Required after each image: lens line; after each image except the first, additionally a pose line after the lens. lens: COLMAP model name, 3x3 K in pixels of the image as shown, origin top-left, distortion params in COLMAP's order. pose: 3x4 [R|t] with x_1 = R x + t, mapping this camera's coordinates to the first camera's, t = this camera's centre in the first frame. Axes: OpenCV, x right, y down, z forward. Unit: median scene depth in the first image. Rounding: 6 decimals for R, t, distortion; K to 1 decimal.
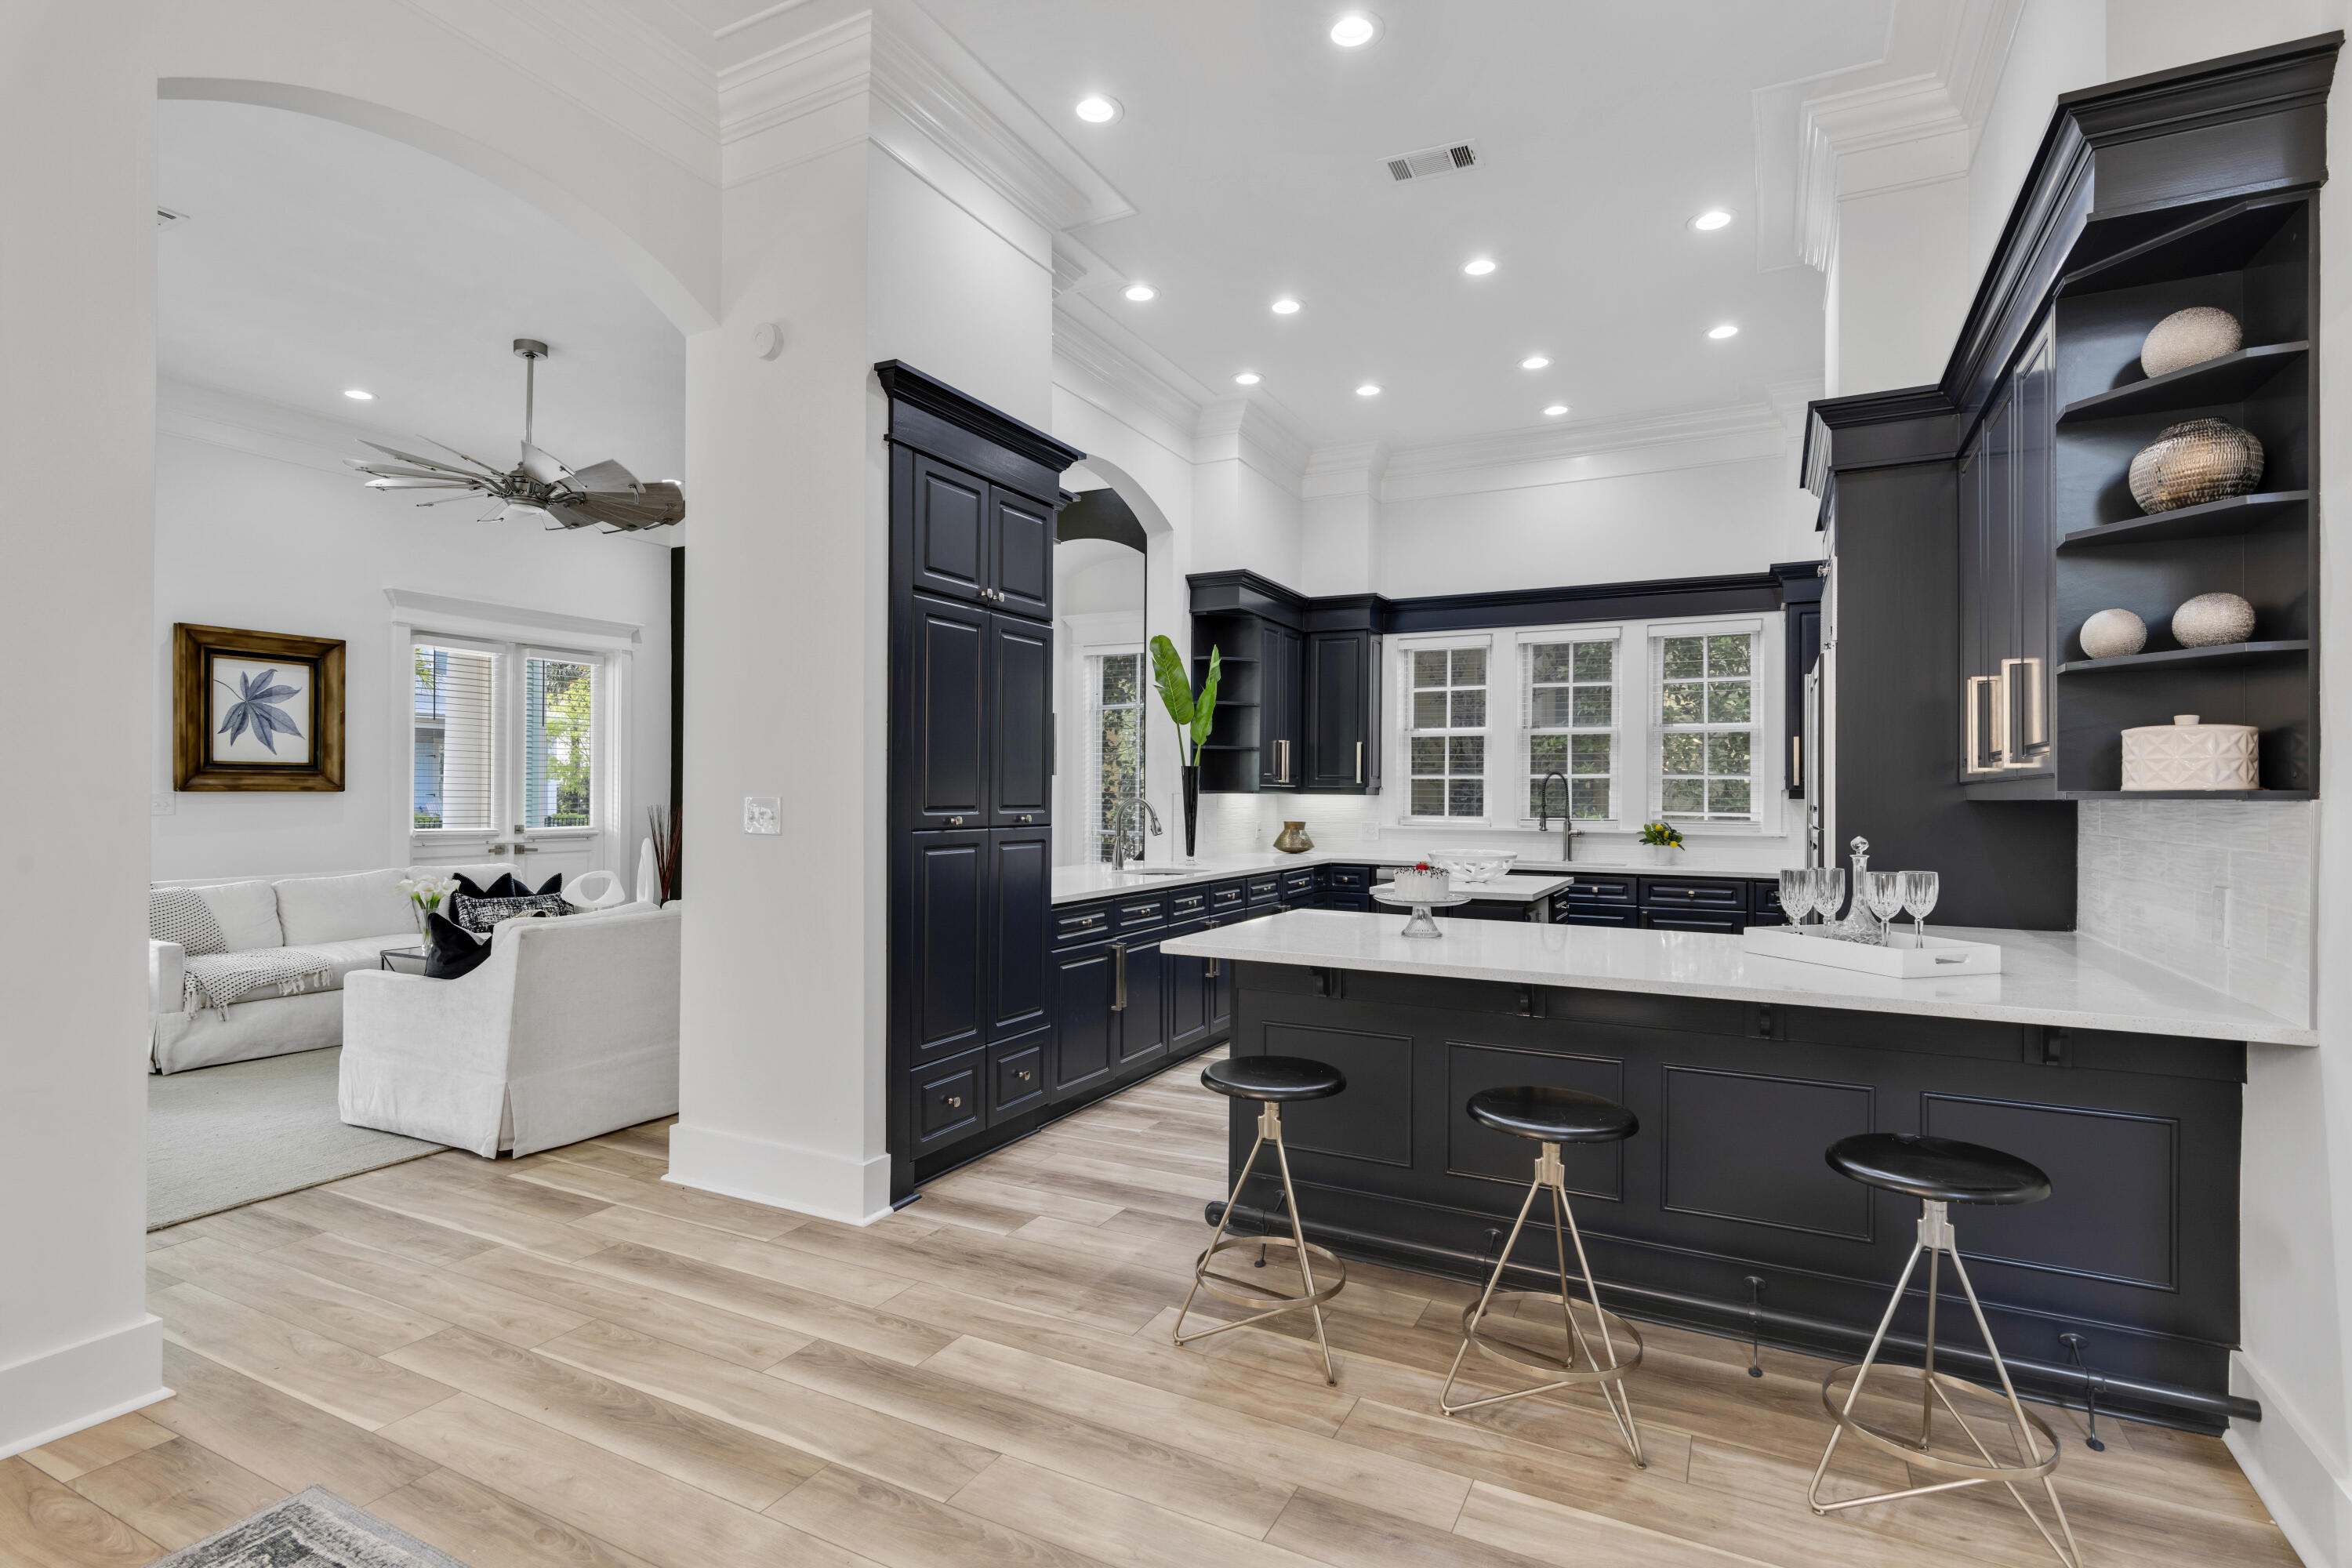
lens RADIAL K [[1129.5, 0, 1182.4], [0, 1129.5, 788.7], [0, 0, 1]] dist [0.004186, 0.000610]
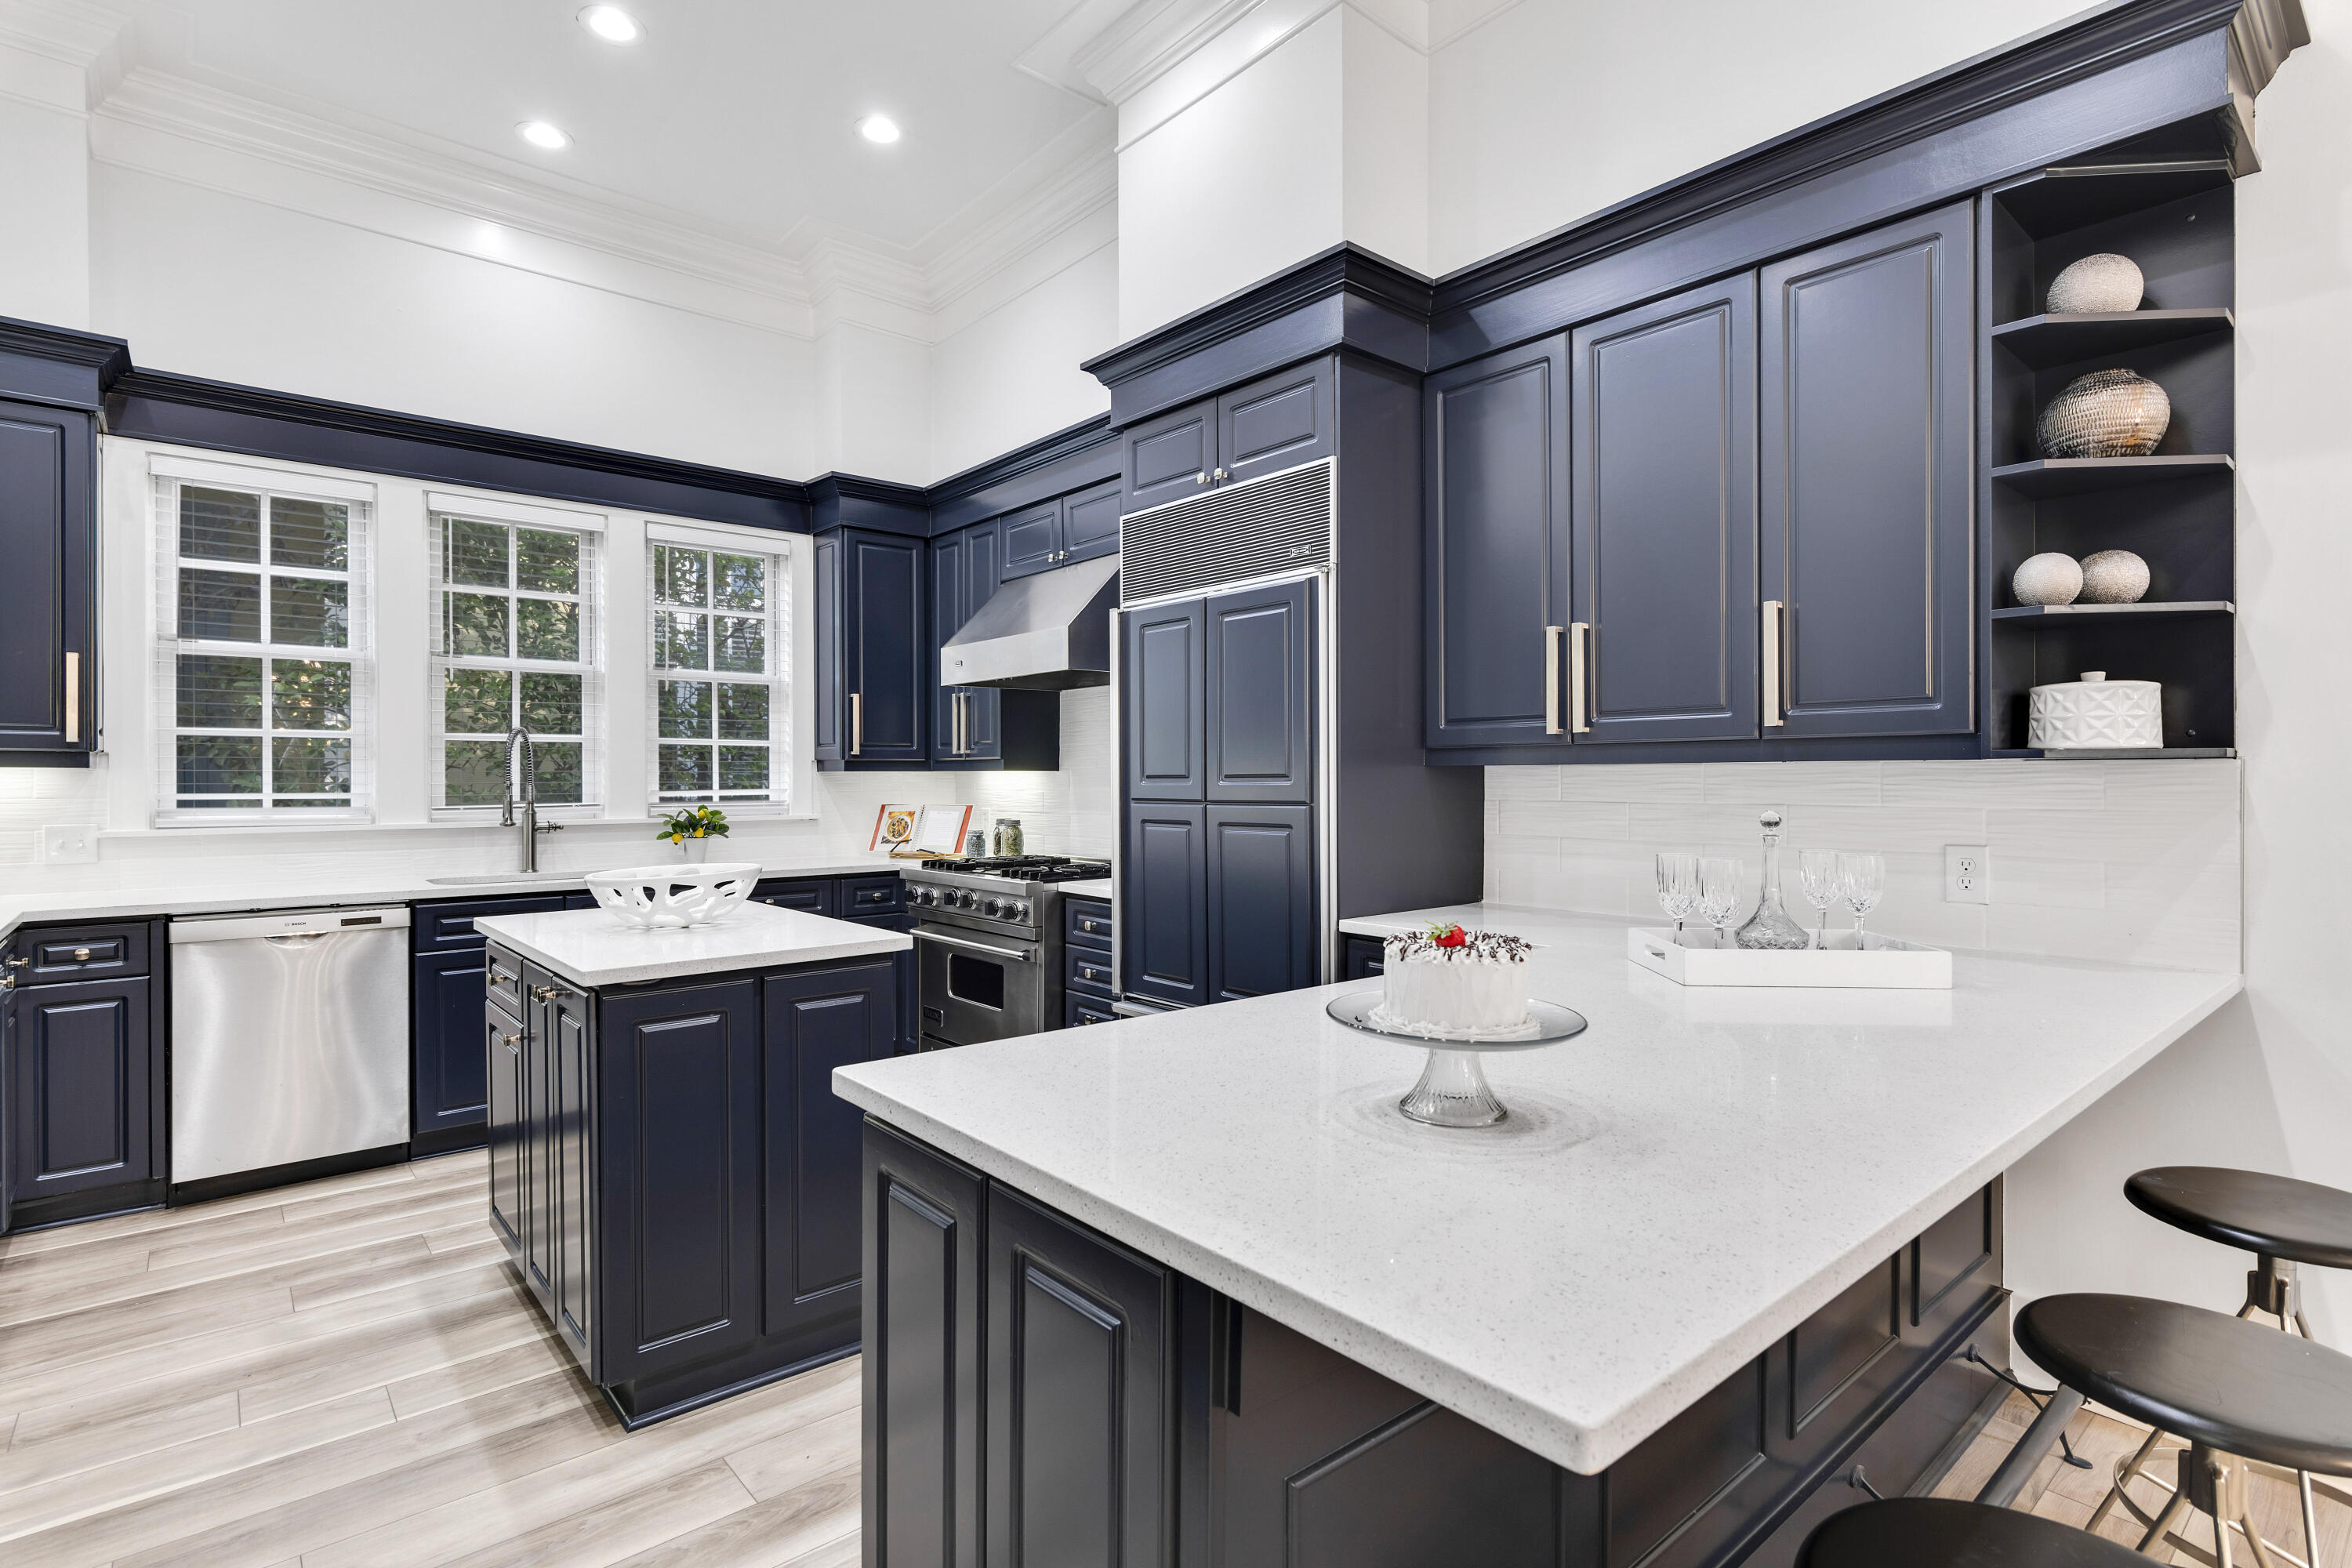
lens RADIAL K [[1140.1, 0, 1169.0], [0, 1140.1, 787.6], [0, 0, 1]] dist [-0.000364, 0.000050]
pose [[0.387267, -0.017116, 0.921809, -0.129967], [0.000299, 0.999830, 0.018439, 0.006379], [-0.921968, -0.006865, 0.387206, 0.525754]]
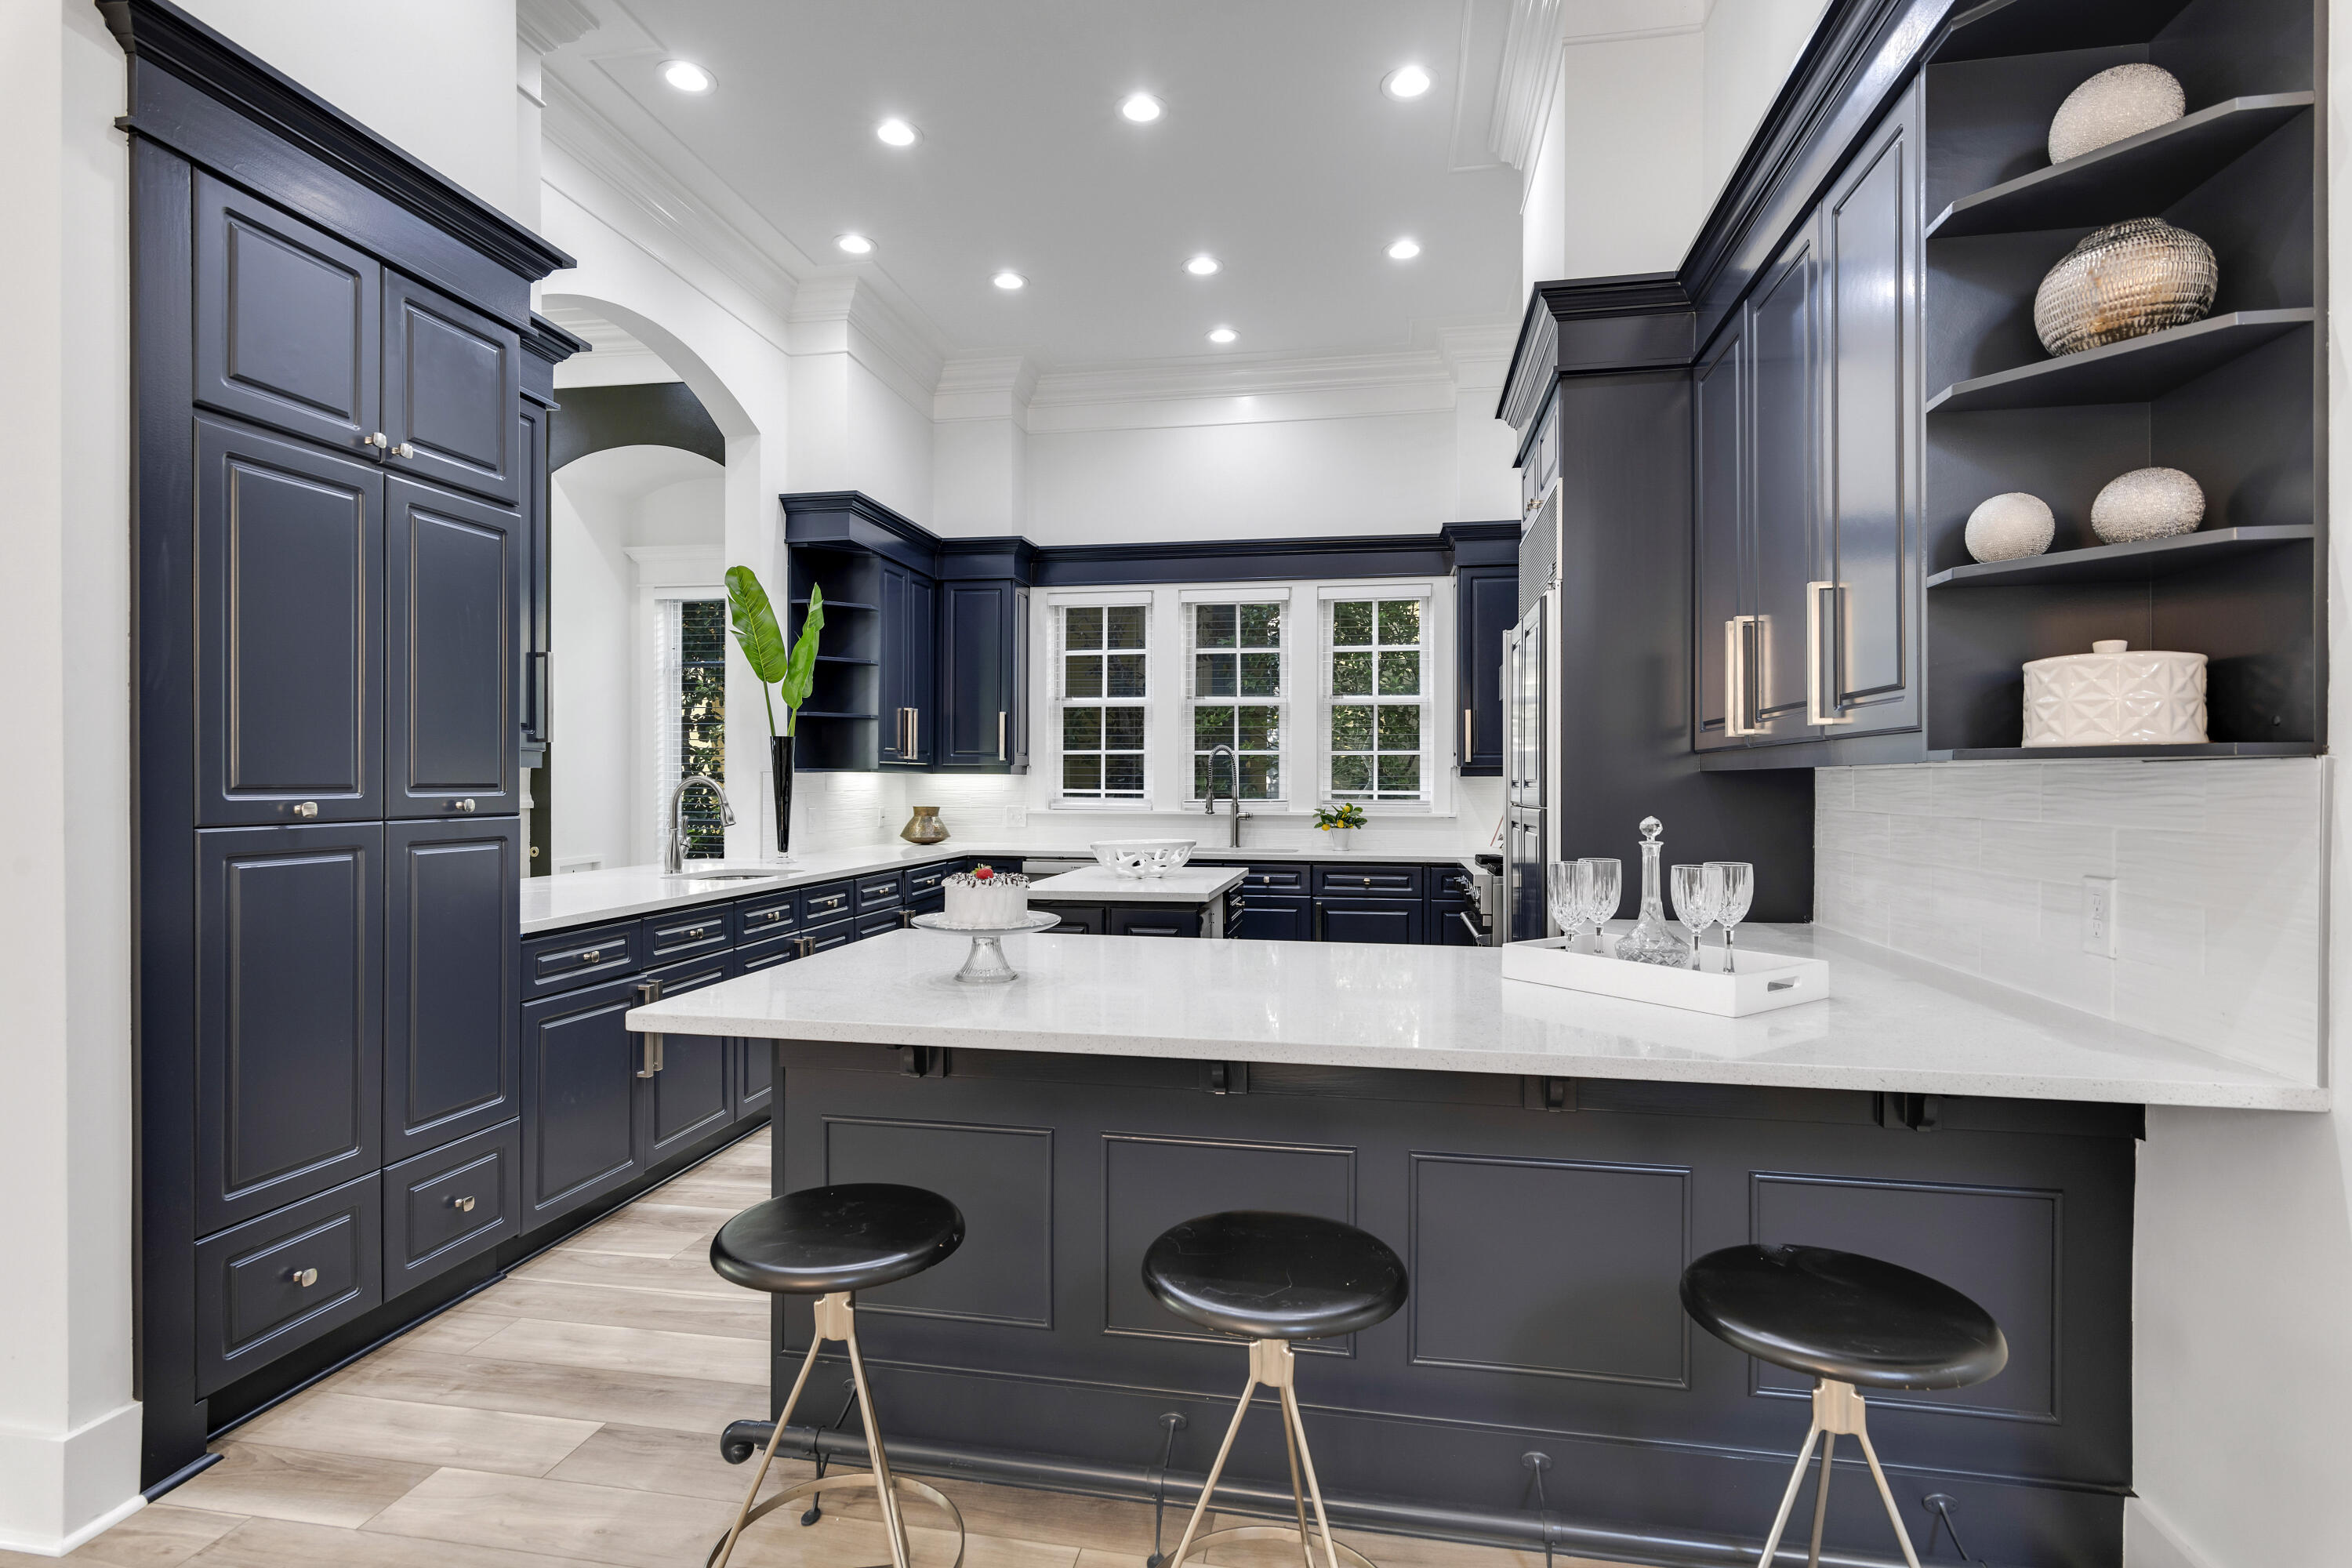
lens RADIAL K [[1140.1, 0, 1169.0], [0, 1140.1, 787.6], [0, 0, 1]] dist [-0.000364, 0.000050]
pose [[0.958939, -0.005784, 0.283554, 0.043363], [0.002358, 0.999920, 0.012423, 0.006711], [-0.283604, -0.011245, 0.958876, 0.185122]]
